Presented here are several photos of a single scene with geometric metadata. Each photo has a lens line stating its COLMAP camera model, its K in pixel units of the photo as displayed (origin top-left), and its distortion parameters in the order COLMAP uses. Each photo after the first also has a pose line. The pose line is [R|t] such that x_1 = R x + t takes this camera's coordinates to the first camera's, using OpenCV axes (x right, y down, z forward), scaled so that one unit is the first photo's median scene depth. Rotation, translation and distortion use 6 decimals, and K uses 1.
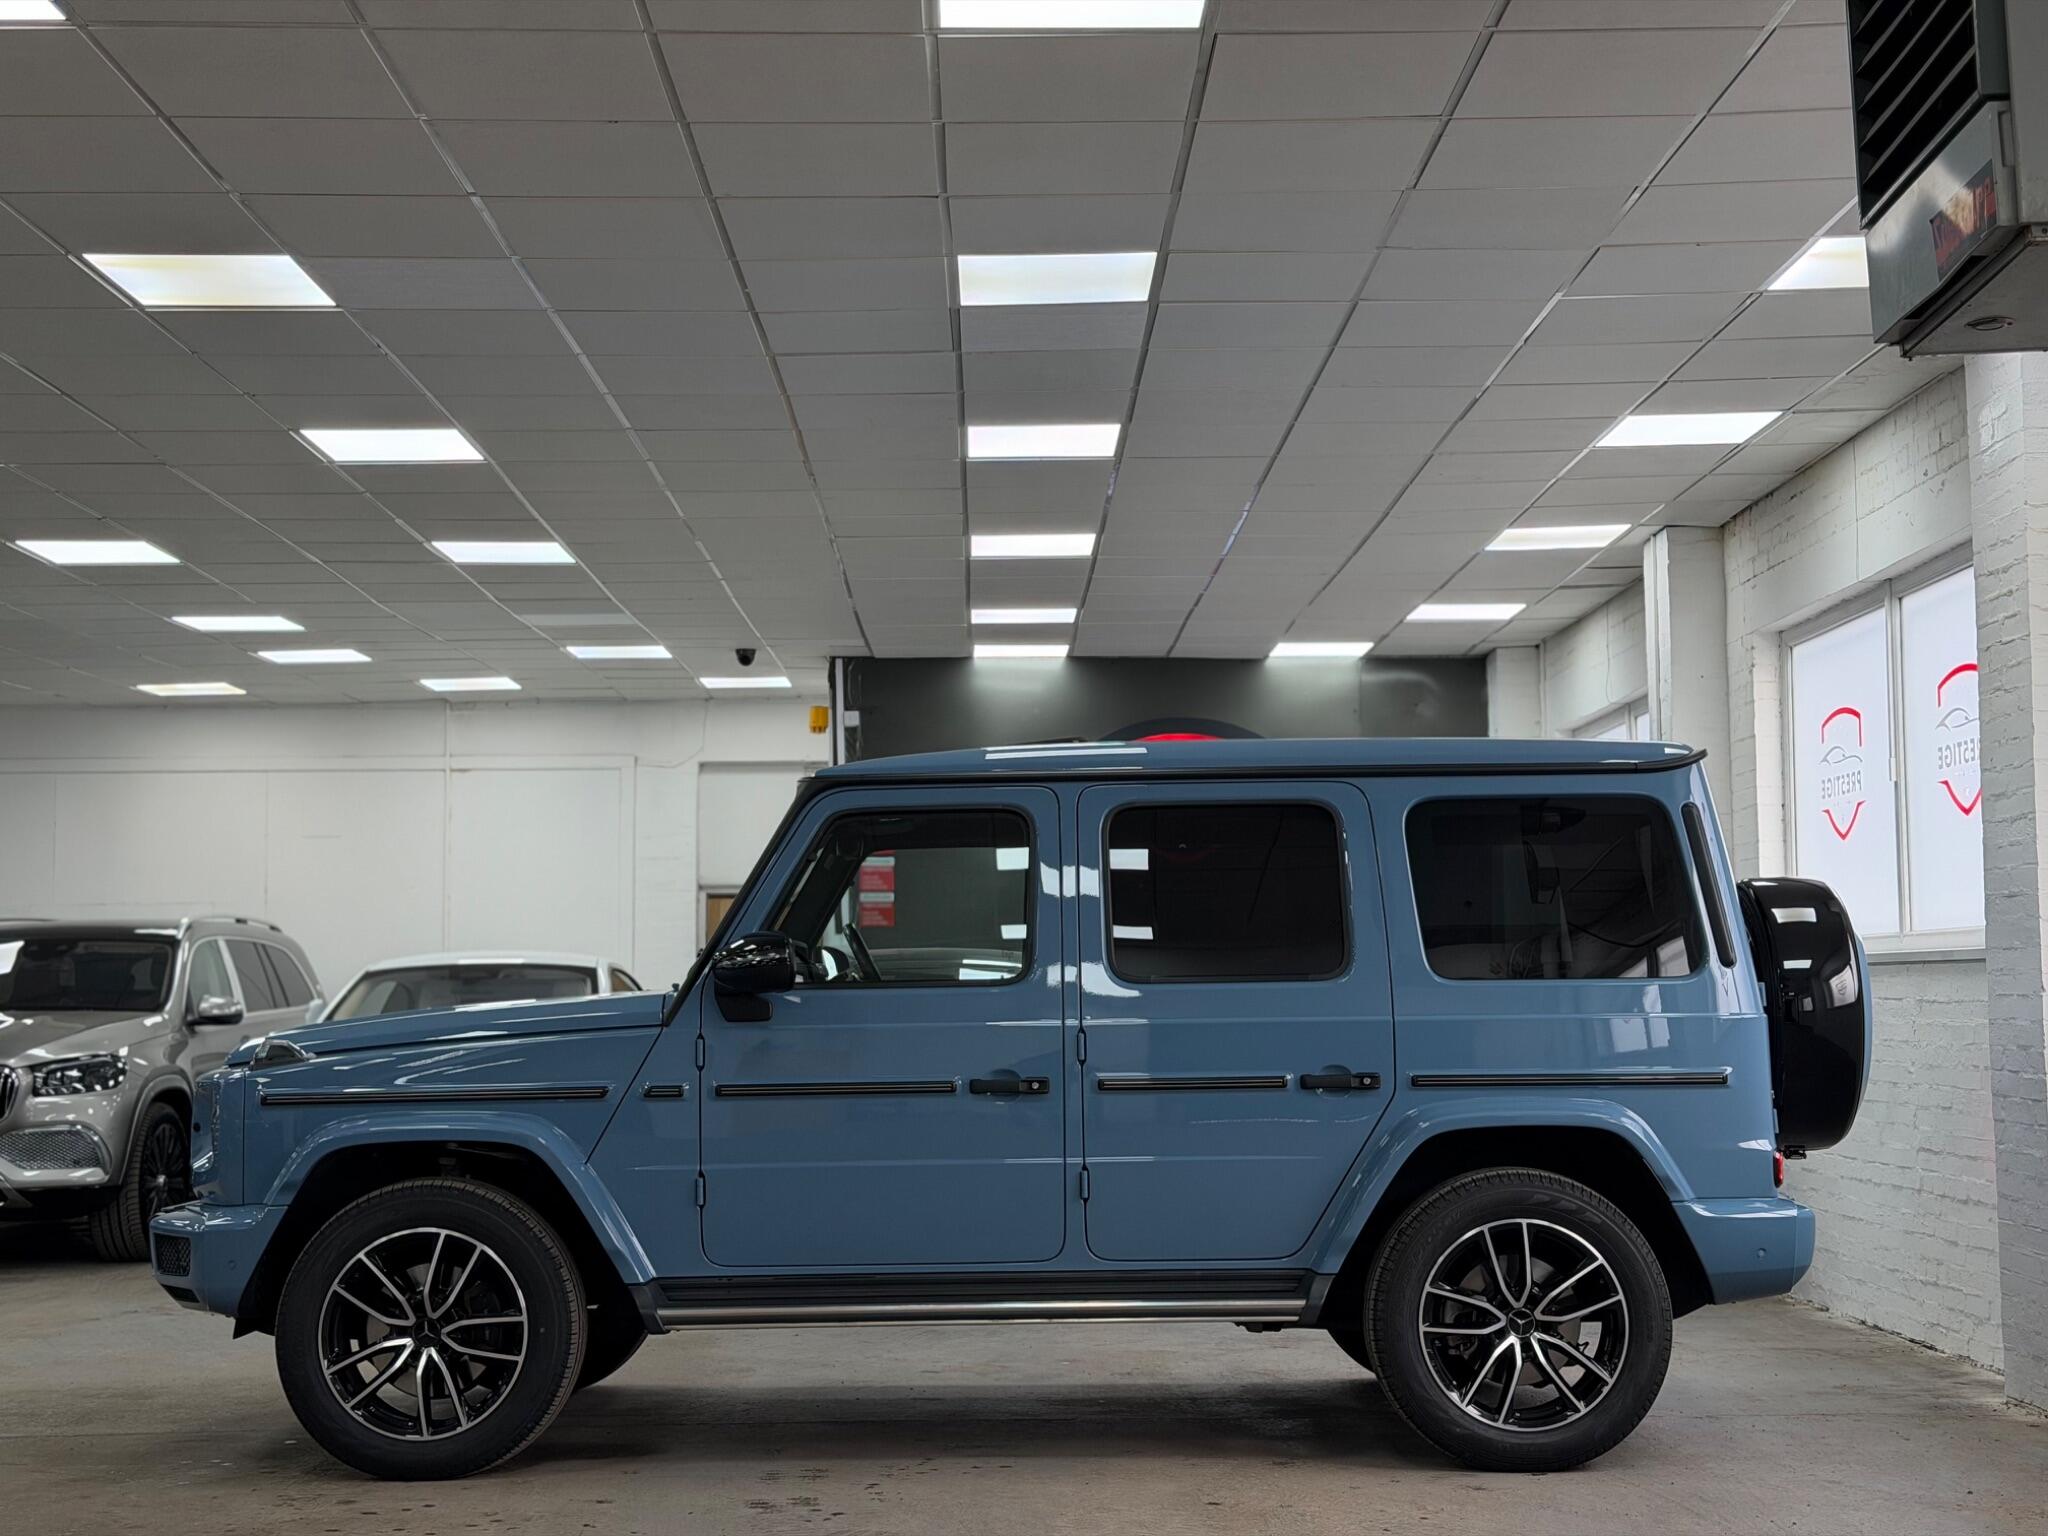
lens RADIAL K [[2860.5, 0, 1009.4], [0, 2860.5, 769.6], [0, 0, 1]] dist [0.132144, 0.000000]
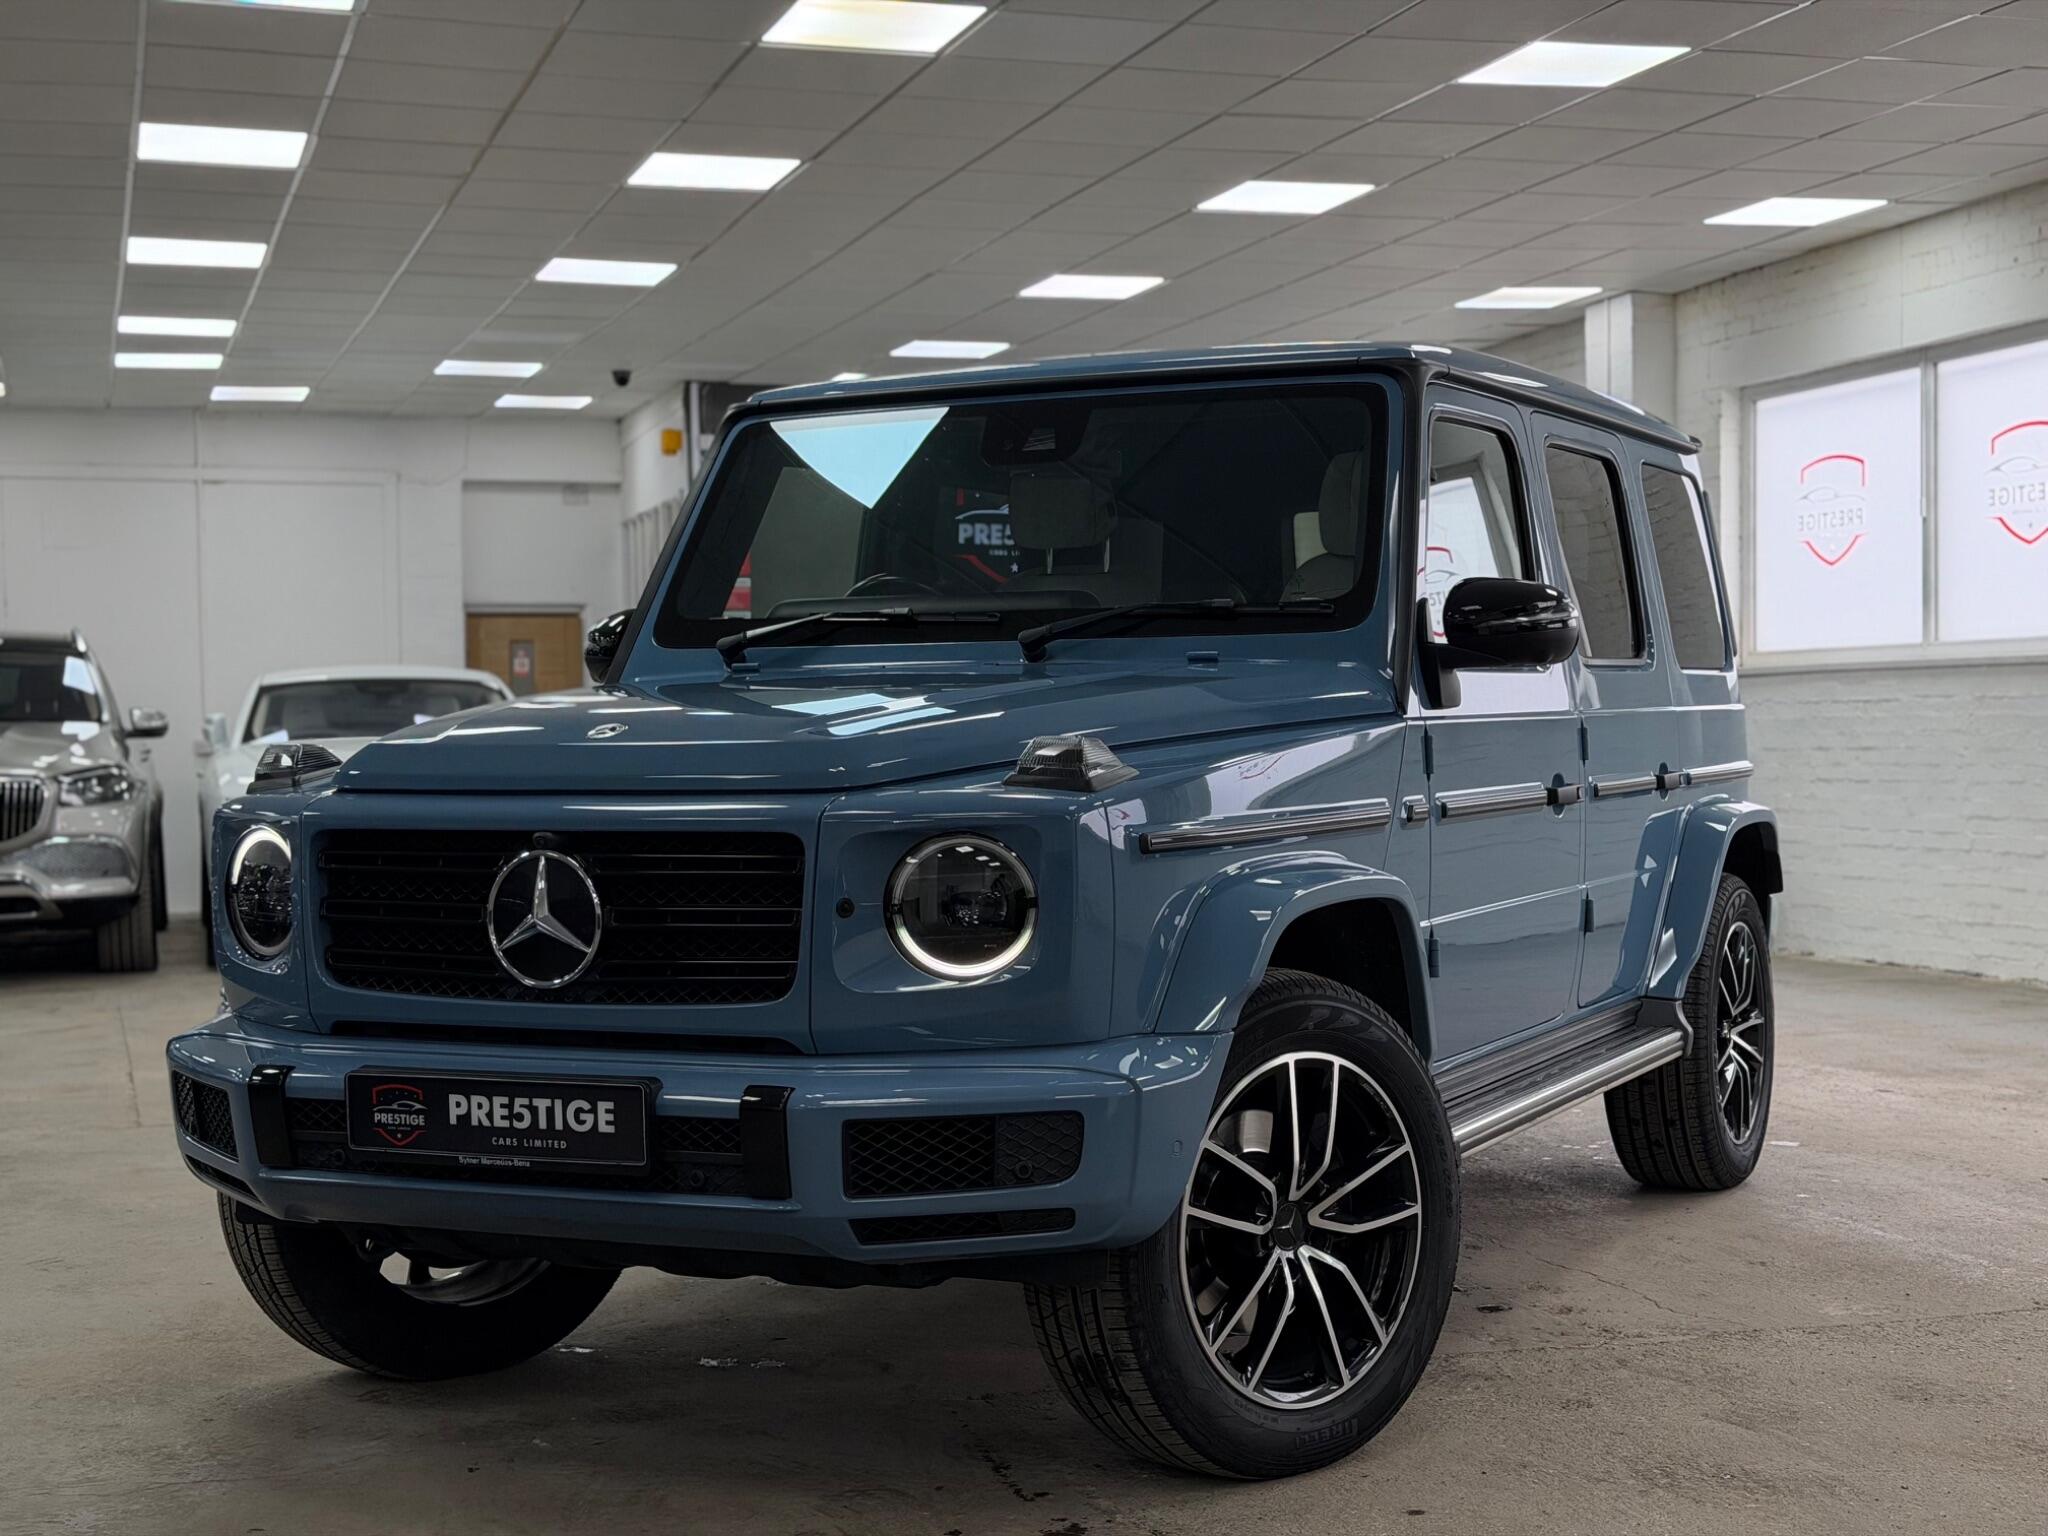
lens RADIAL K [[2860.5, 0, 1031.6], [0, 2860.5, 750.9], [0, 0, 1]] dist [0.132144, 0.000000]
pose [[0.952421, -0.008004, 0.304681, -0.445429], [-0.018303, 0.996349, 0.083386, 0.007770], [-0.304236, -0.084995, 0.948797, -0.042021]]
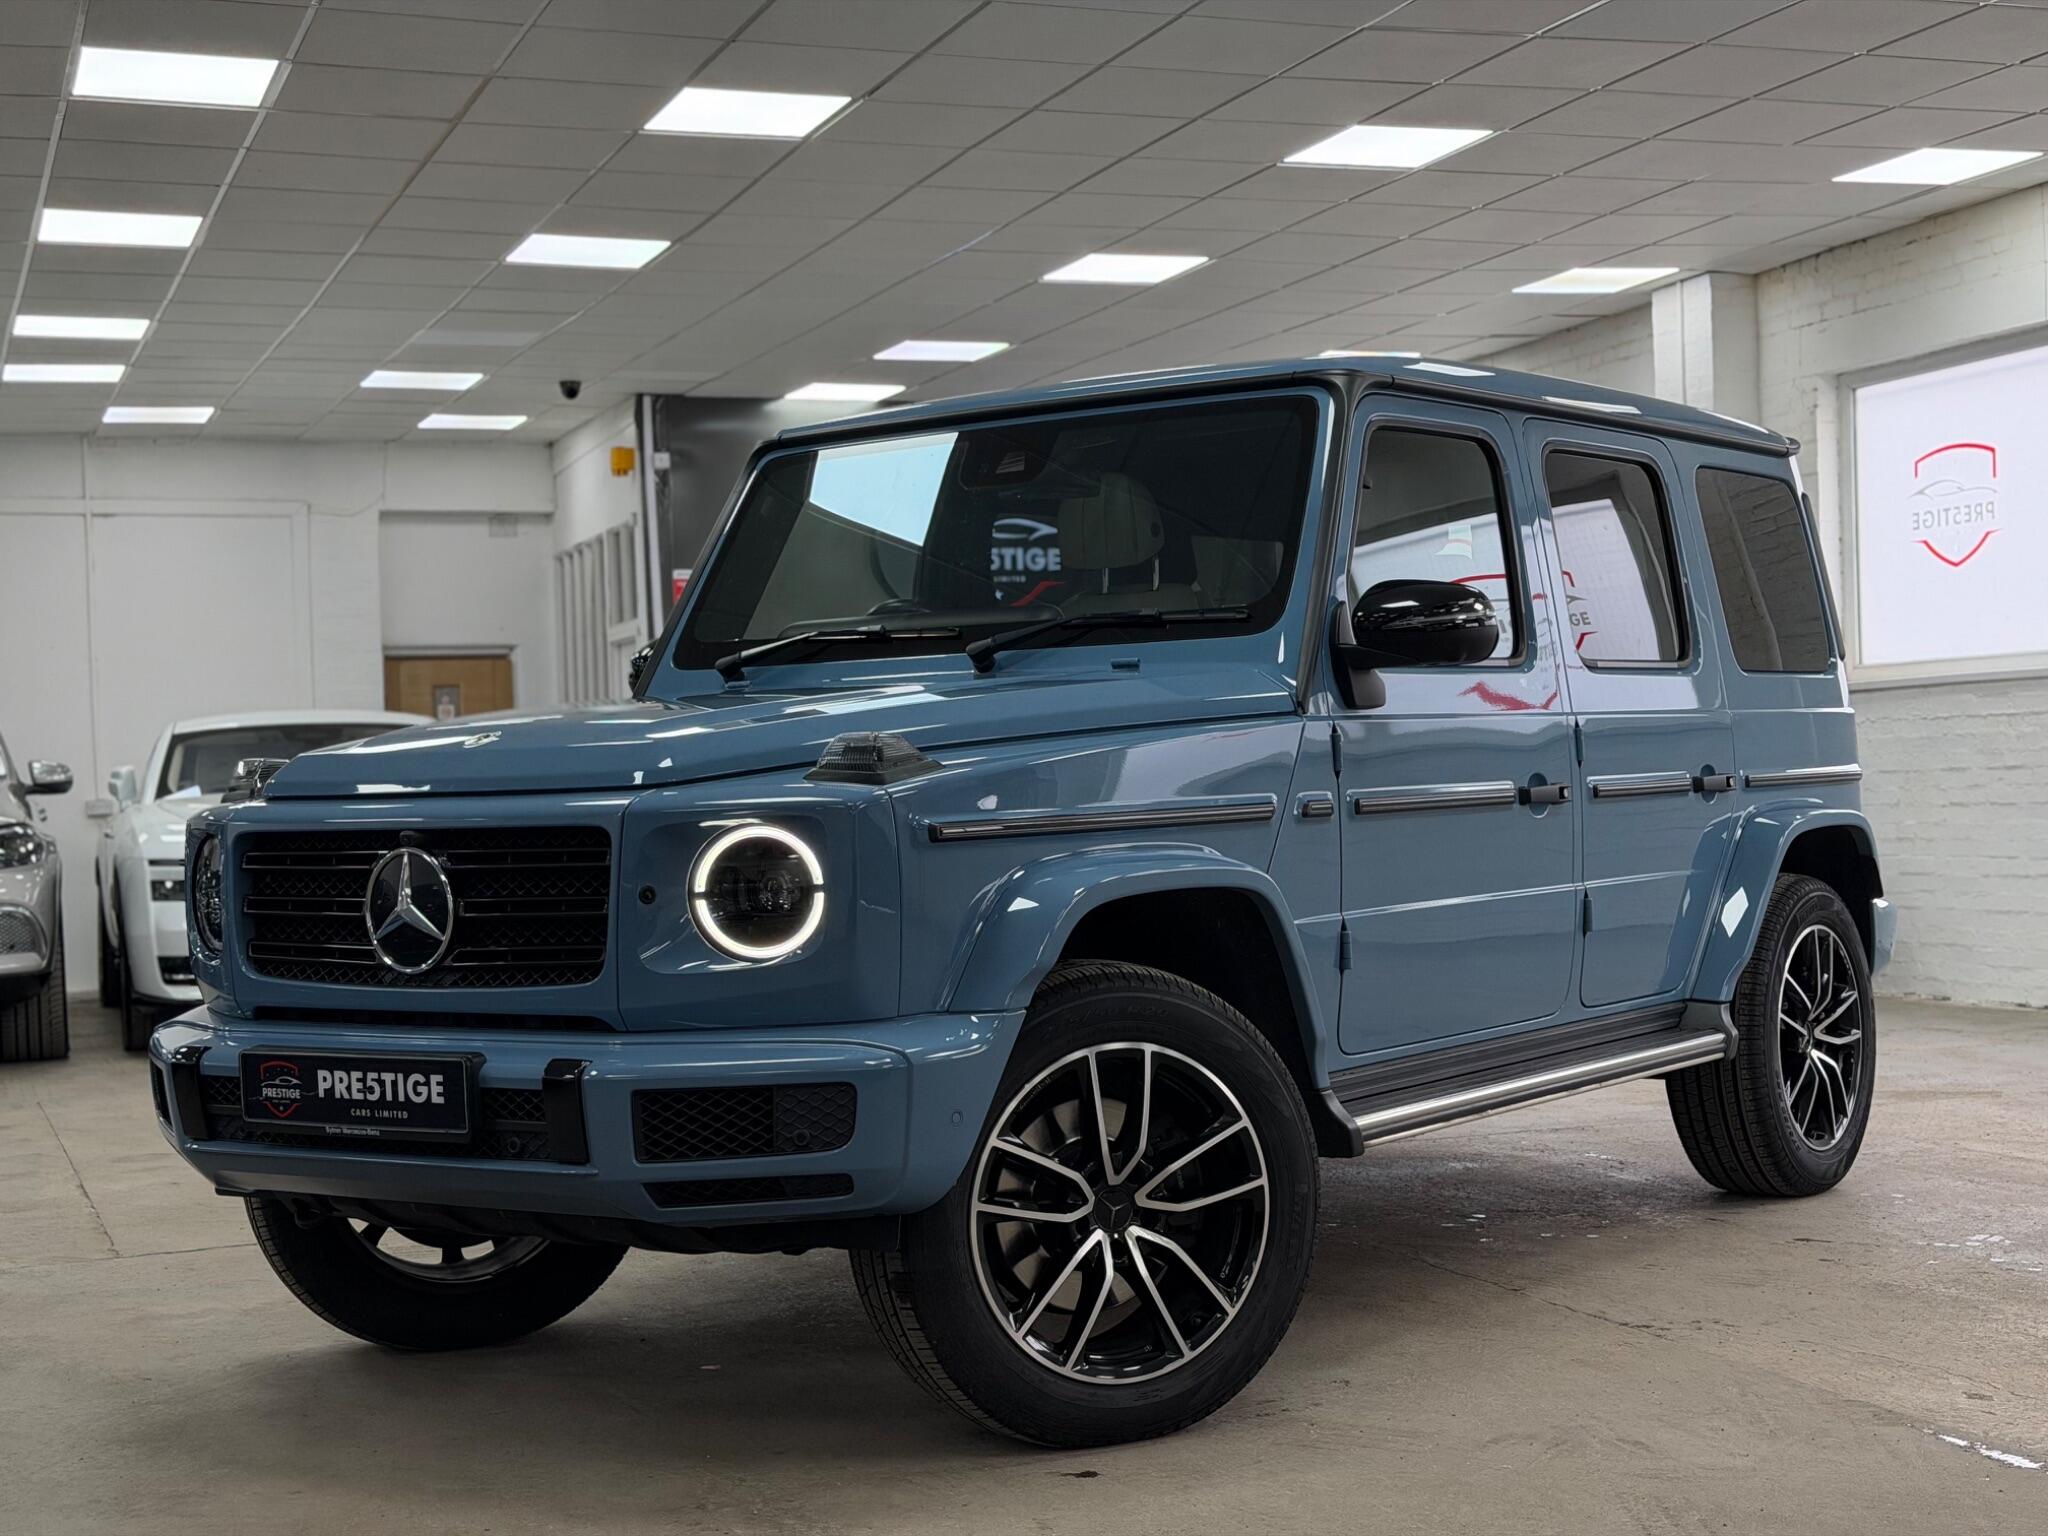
lens RADIAL K [[2860.5, 0, 1024.4], [0, 2860.5, 755.8], [0, 0, 1]] dist [0.132144, 0.000000]
pose [[0.580763, -0.001757, 0.814071, -0.545368], [-0.043753, 0.998485, 0.033369, 0.061080], [-0.812896, -0.054997, 0.579807, 0.505708]]
